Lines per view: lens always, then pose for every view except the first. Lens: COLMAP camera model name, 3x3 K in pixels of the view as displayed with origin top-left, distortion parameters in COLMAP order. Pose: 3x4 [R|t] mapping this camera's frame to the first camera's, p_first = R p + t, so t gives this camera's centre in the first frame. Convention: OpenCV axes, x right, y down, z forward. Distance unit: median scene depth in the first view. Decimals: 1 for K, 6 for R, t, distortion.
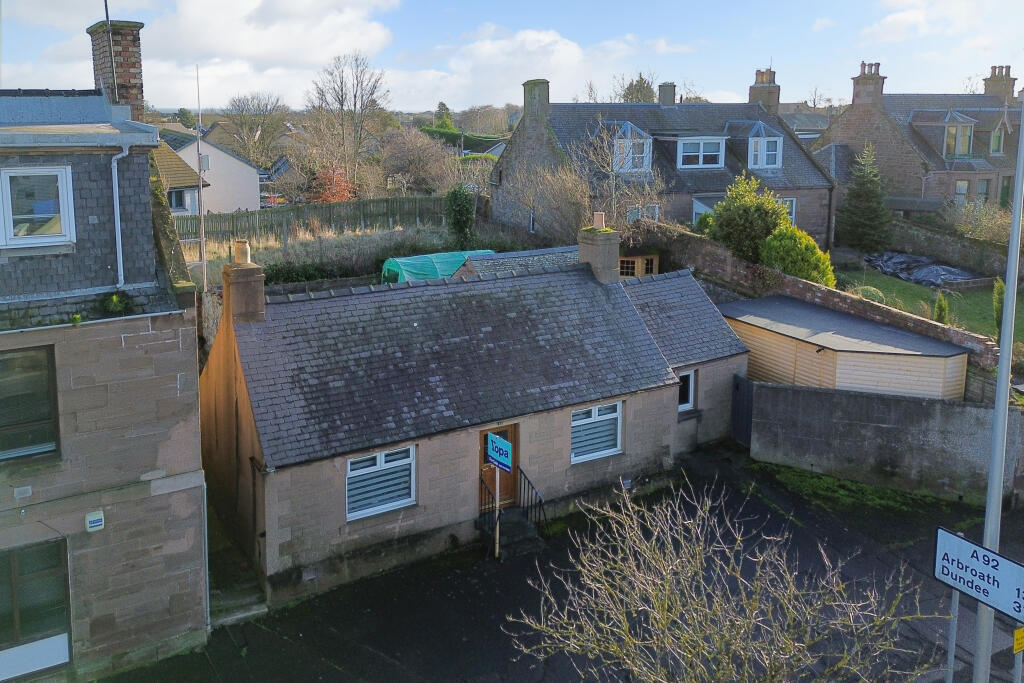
lens RADIAL K [[681.4, 0, 446.7], [0, 681.4, 296.5], [0, 0, 1]] dist [0.023781, -0.012687]
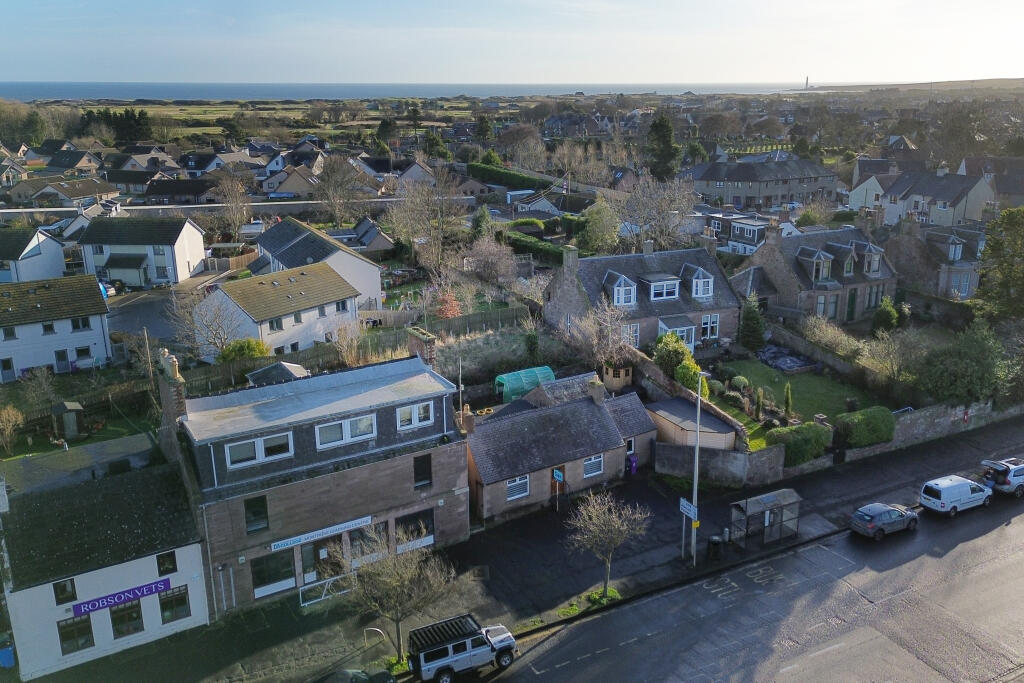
lens RADIAL K [[749.6, 0, 511.0], [0, 749.6, 338.3], [0, 0, 1]] dist [0.047423, -0.001794]
pose [[0.998717, -0.019604, 0.046699, -0.231115], [0.014600, 0.994347, 0.105169, -0.614925], [-0.048497, -0.104352, 0.993357, -1.863066]]
